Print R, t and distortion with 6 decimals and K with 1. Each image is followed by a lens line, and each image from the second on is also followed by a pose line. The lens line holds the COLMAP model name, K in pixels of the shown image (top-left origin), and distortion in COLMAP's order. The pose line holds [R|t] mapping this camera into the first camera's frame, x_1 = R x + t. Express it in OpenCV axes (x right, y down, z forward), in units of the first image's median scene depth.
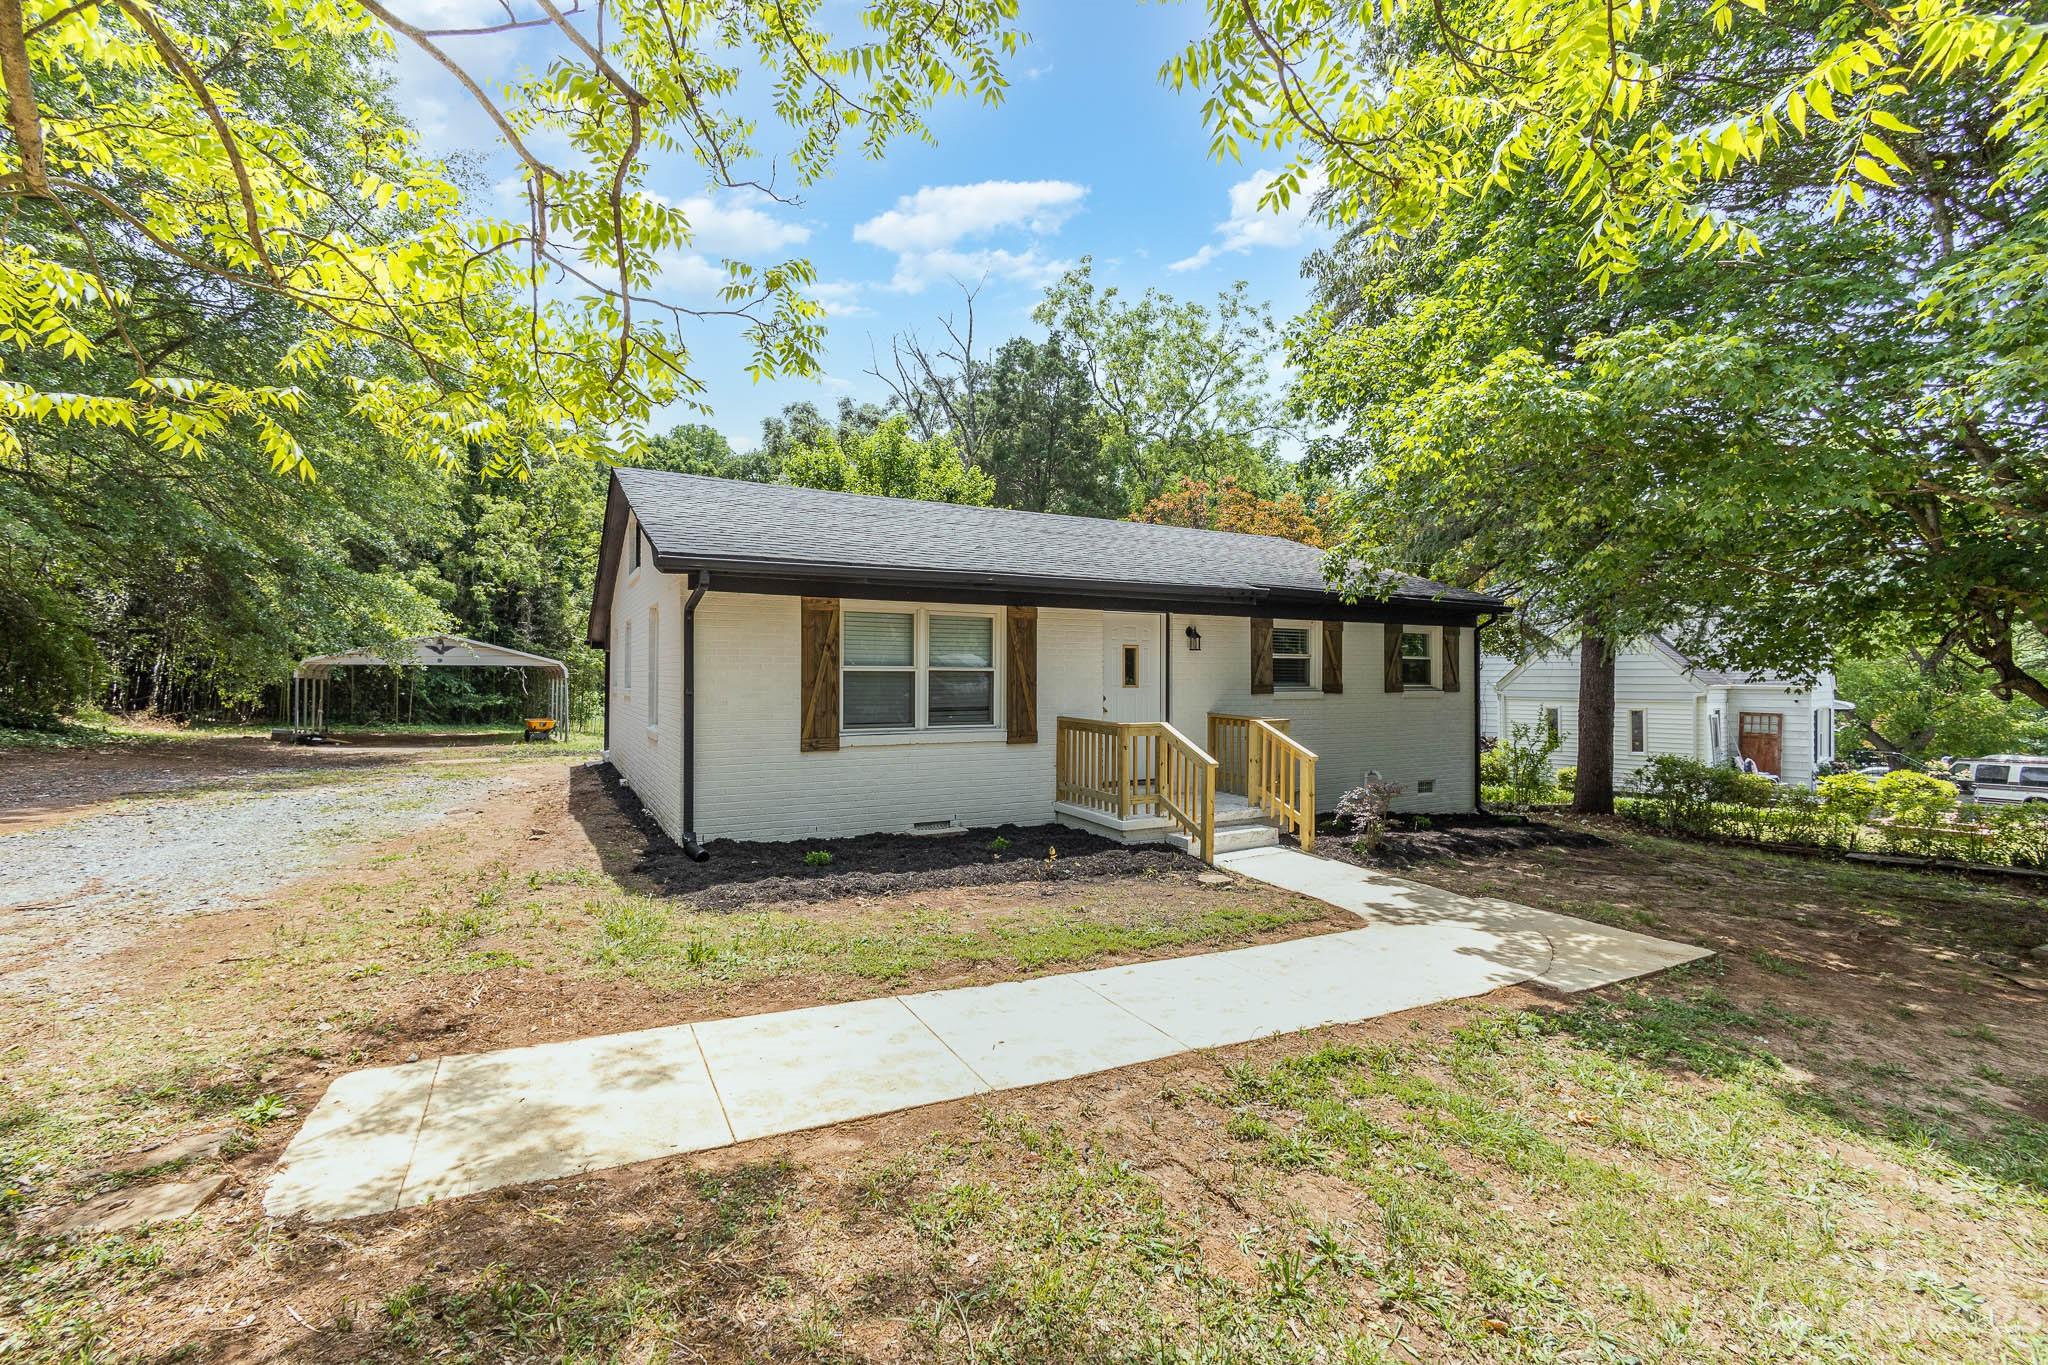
lens RADIAL K [[882.8, 0, 1018.1], [0, 882.8, 682.1], [0, 0, 1]] dist [-0.003067, -0.000246]
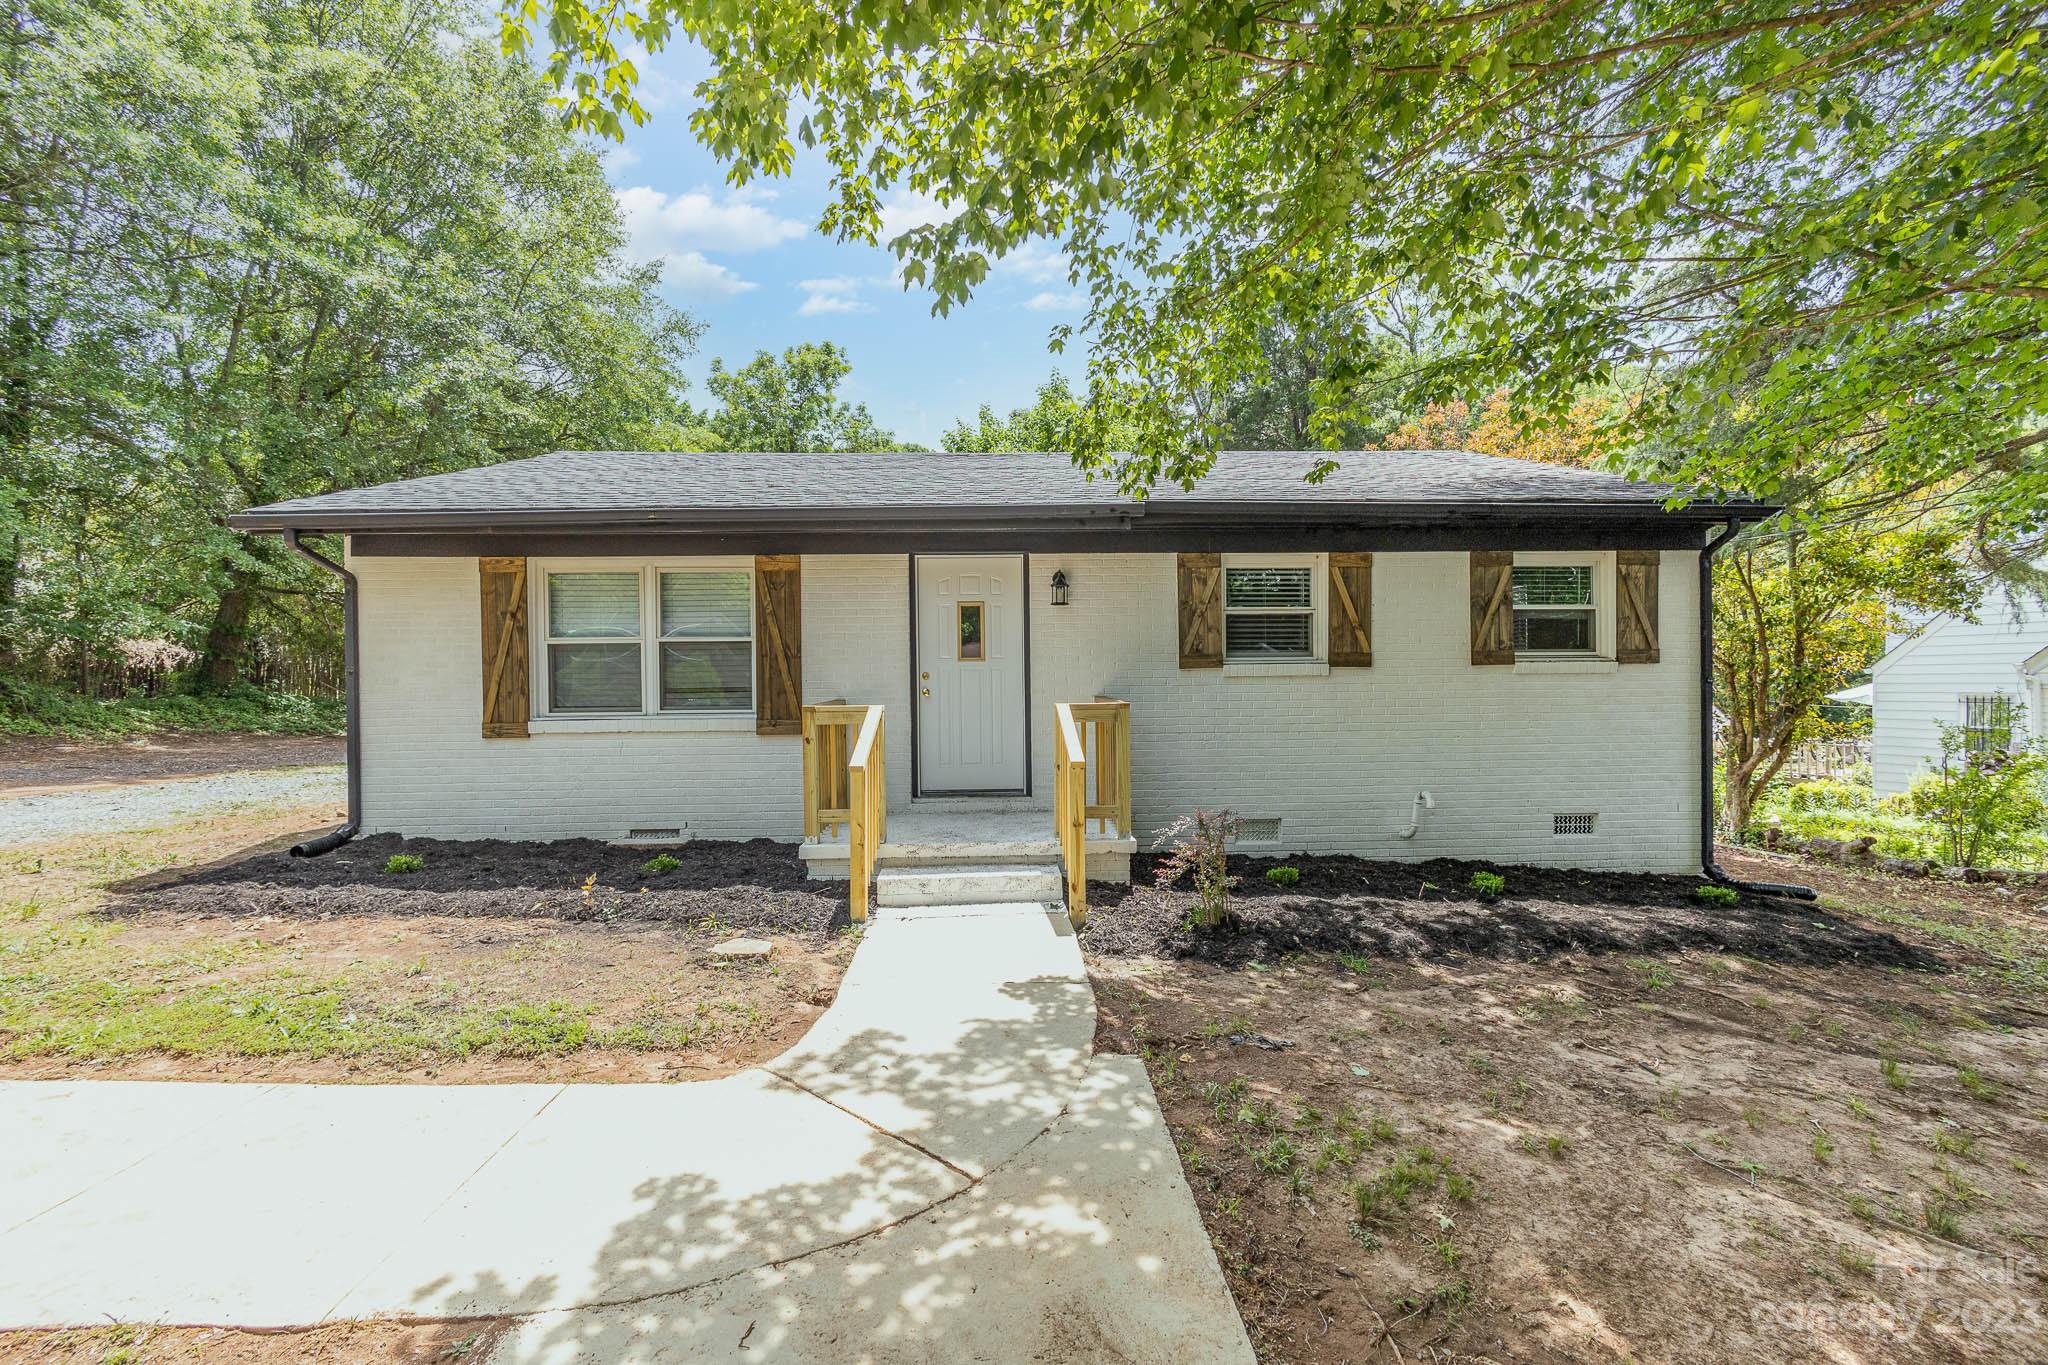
lens RADIAL K [[882.8, 0, 1018.1], [0, 882.8, 682.1], [0, 0, 1]] dist [-0.003067, -0.000246]
pose [[0.892577, -0.012239, -0.450729, 0.532184], [0.010872, 0.999925, -0.005623, 0.030618], [0.450765, 0.000119, 0.892643, 0.411498]]
